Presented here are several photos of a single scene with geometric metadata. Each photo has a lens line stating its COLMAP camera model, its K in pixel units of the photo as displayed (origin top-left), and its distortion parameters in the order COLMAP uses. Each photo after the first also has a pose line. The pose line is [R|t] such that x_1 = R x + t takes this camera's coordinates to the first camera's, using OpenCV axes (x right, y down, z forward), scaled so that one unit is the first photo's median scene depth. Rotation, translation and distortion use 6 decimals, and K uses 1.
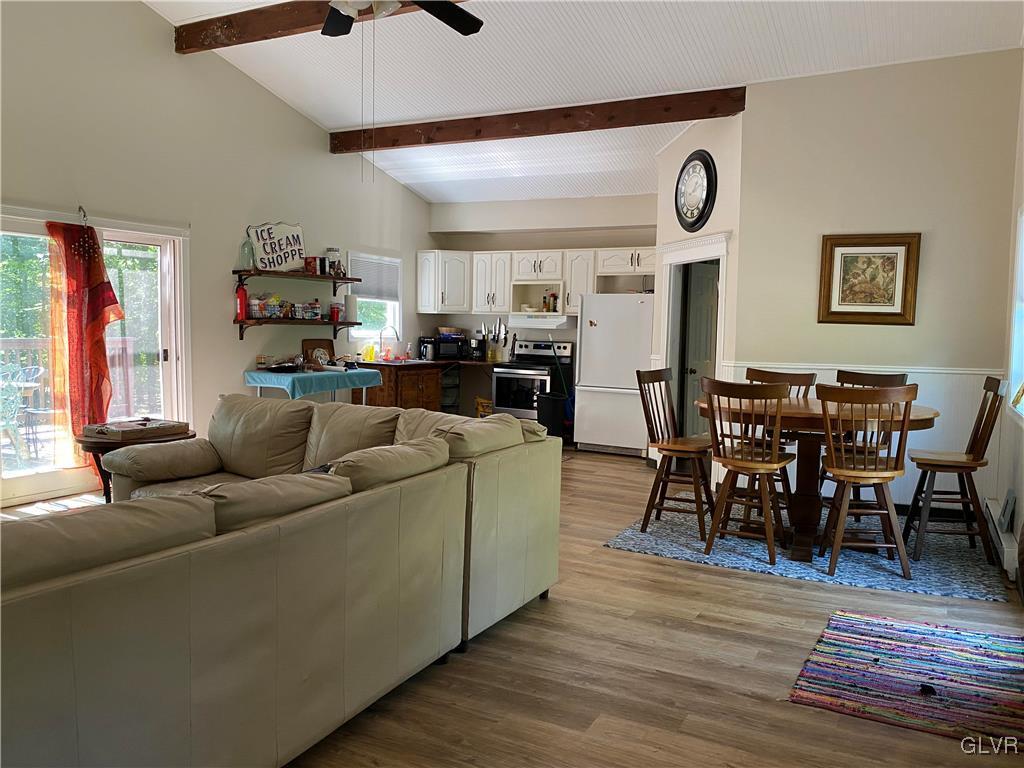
lens RADIAL K [[790.9, 0, 514.9], [0, 790.9, 388.4], [0, 0, 1]] dist [0.001660, -0.013384]
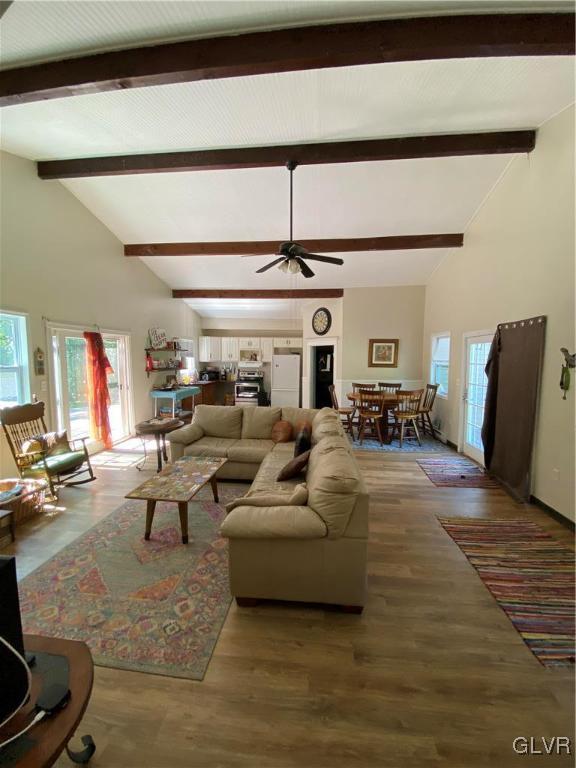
lens RADIAL K [[309.9, 0, 290.5], [0, 309.9, 383.2], [0, 0, 1]] dist [0.001397, -0.000030]
pose [[0.928460, -0.044995, 0.368697, -0.253673], [0.041098, 0.998985, 0.018421, -0.038967], [-0.369151, -0.001951, 0.929367, -0.014710]]
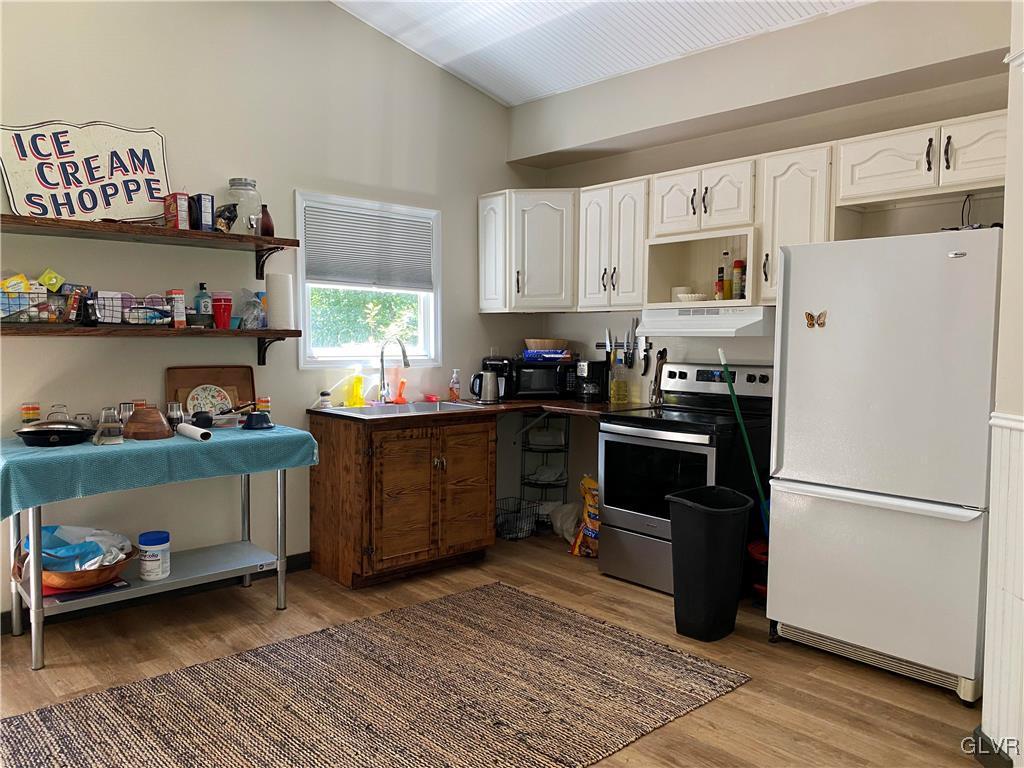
lens RADIAL K [[790.9, 0, 506.5], [0, 790.9, 385.9], [0, 0, 1]] dist [0.001660, -0.013384]
pose [[0.938413, 0.001317, -0.345514, 0.089594], [-0.009784, 0.999693, -0.022763, -0.039083], [0.345378, 0.024741, 0.938138, 0.583846]]
